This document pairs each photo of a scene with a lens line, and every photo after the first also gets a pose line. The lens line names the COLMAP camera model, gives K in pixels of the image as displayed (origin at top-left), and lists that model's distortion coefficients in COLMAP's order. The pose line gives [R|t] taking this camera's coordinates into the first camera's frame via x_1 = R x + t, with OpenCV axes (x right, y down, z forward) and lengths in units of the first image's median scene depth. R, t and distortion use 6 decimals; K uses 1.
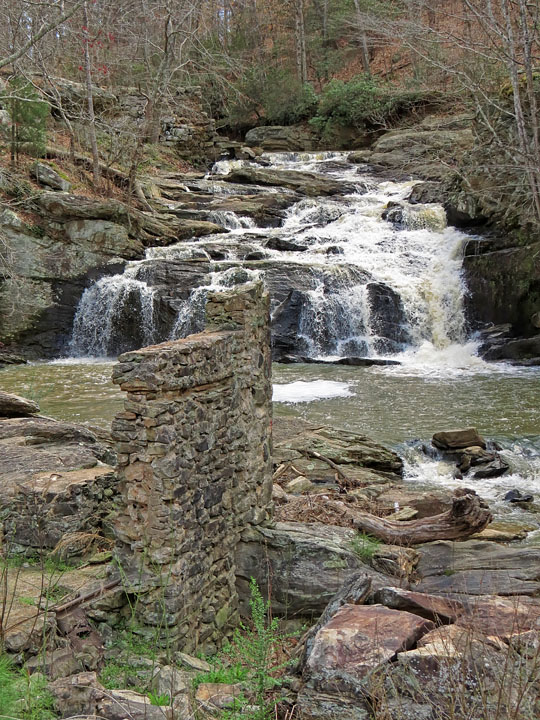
lens RADIAL K [[1331.1, 0, 270.0], [0, 1331.1, 360.0], [0, 0, 1]] dist [-0.077171, -0.143037]
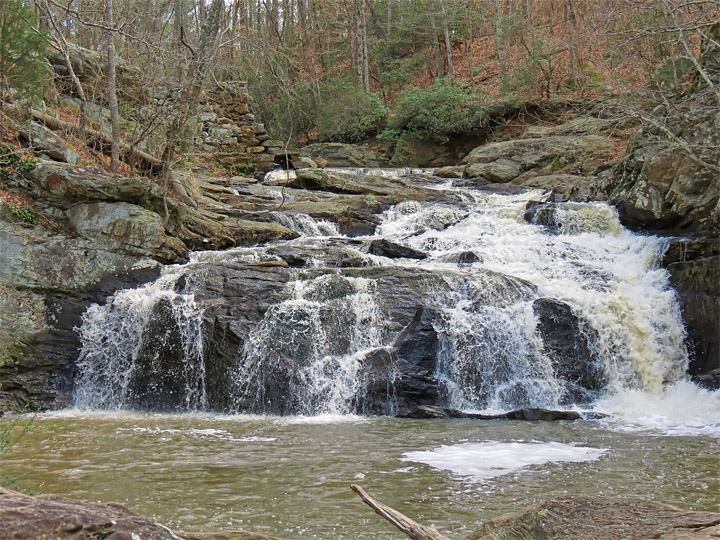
lens RADIAL K [[1300.1, 0, 360.0], [0, 1300.1, 270.0], [0, 0, 1]] dist [-0.144480, -0.018358]
pose [[0.997352, 0.012528, 0.071636, -0.055033], [-0.002306, 0.990002, -0.141036, 0.017471], [-0.072686, 0.140497, 0.987409, 0.355937]]
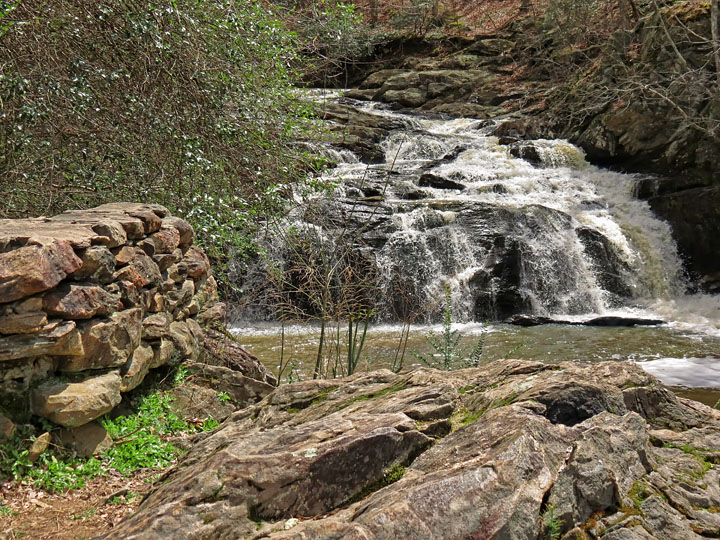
lens RADIAL K [[1078.4, 0, 360.0], [0, 1078.4, 270.0], [0, 0, 1]] dist [-0.126232, 0.006285]
pose [[0.939471, -0.015588, 0.342275, -0.278980], [0.020852, 0.999714, -0.011705, -0.023507], [-0.341994, 0.018133, 0.939527, 0.377217]]
